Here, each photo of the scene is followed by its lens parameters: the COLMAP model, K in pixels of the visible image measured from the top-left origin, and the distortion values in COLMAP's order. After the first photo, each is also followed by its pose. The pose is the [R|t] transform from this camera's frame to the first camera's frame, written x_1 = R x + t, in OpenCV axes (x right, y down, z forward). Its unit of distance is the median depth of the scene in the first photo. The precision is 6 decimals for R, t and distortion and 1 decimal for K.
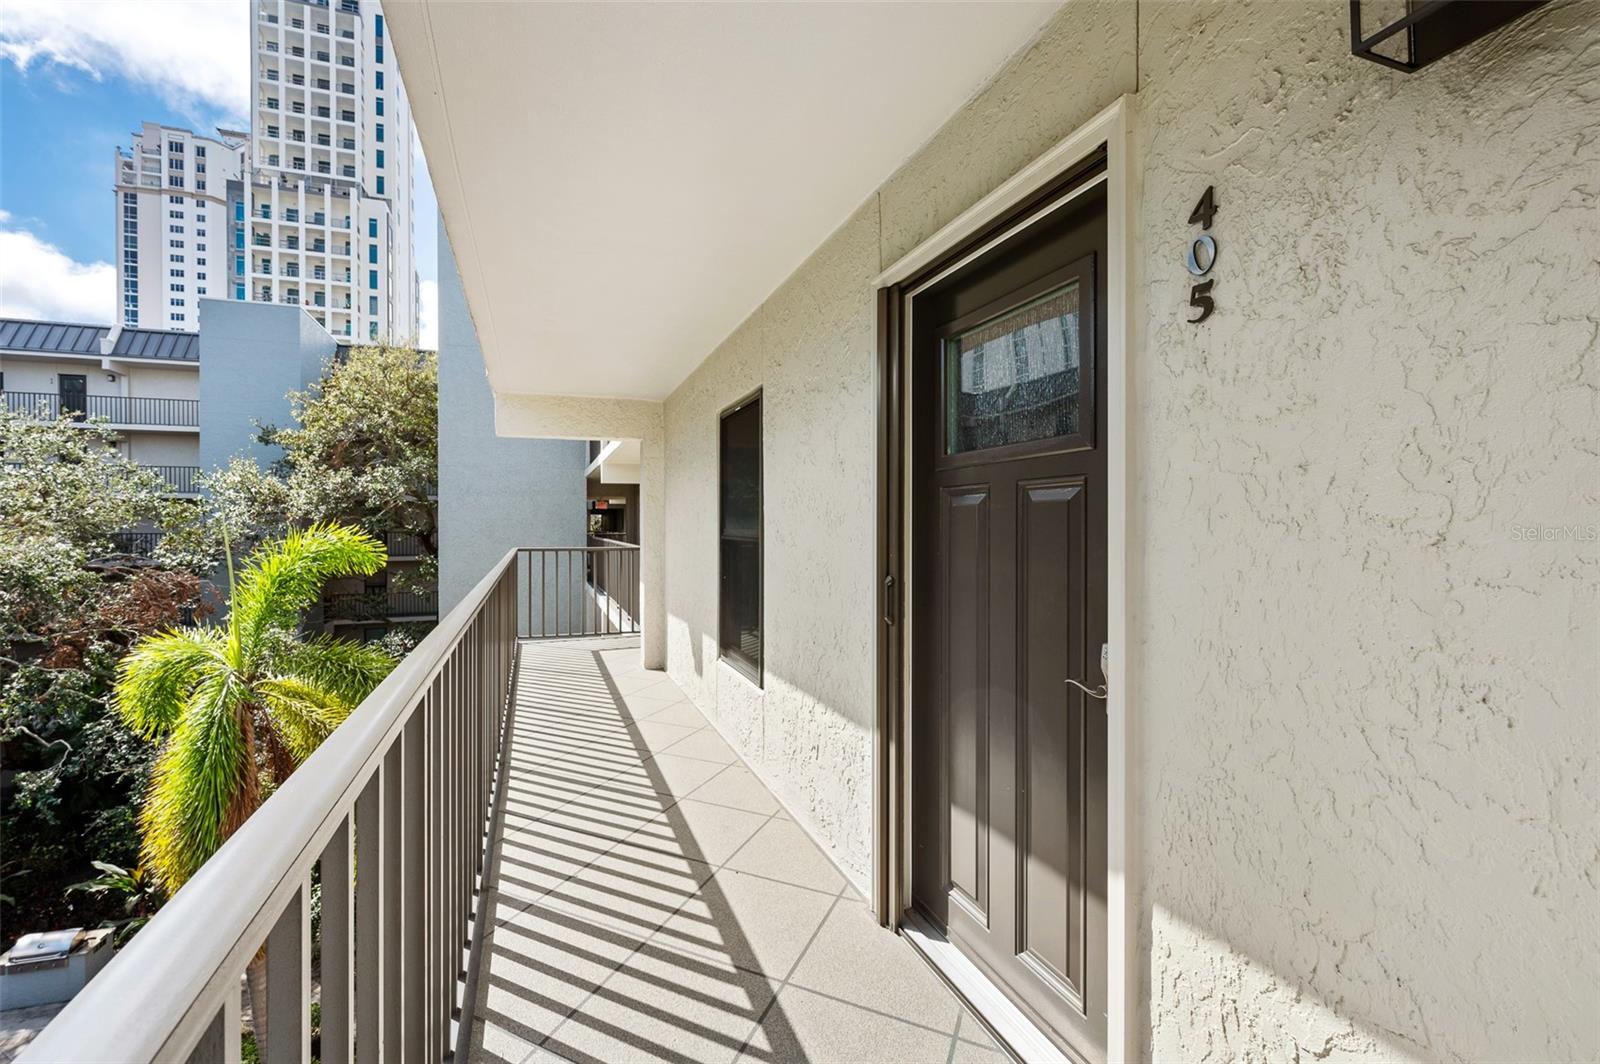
lens RADIAL K [[660.4, 0, 805.4], [0, 660.4, 516.7], [0, 0, 1]] dist [-0.002805, -0.000035]
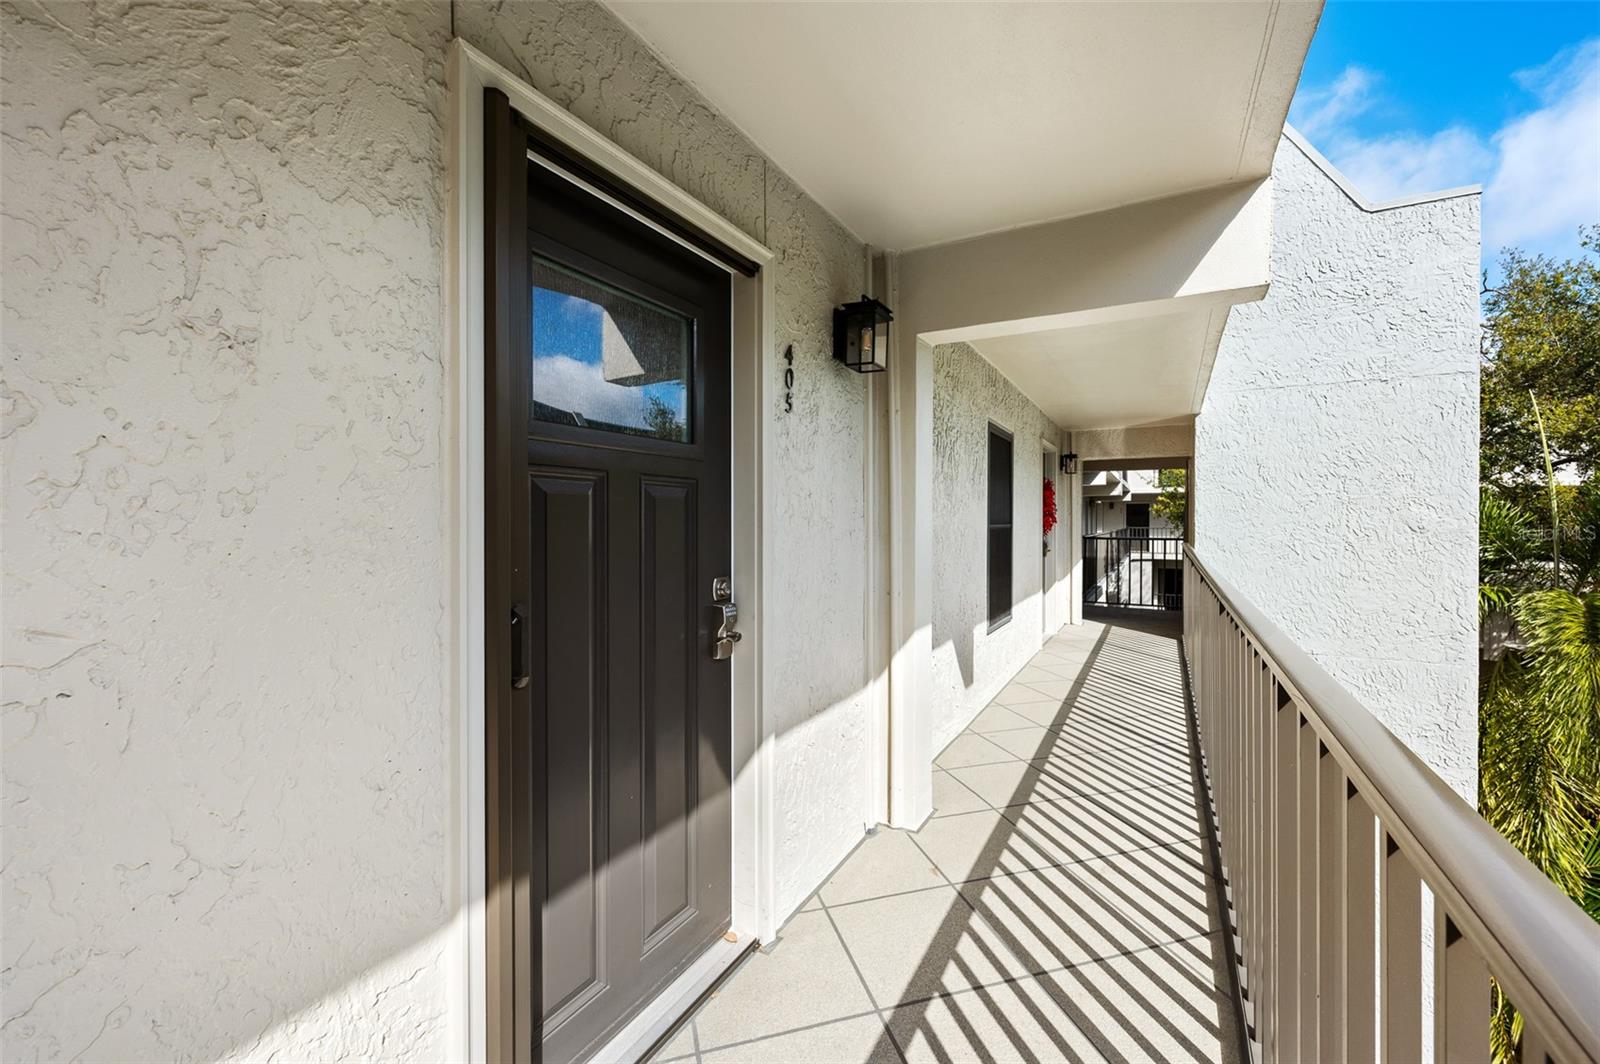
lens RADIAL K [[635.1, 0, 804.0], [0, 635.1, 529.4], [0, 0, 1]] dist [-0.001826, 0.000155]
pose [[-0.617885, -0.003134, 0.786262, -0.790517], [-0.002394, 0.999995, 0.002105, 0.031591], [-0.786265, -0.000582, -0.617890, 1.930349]]
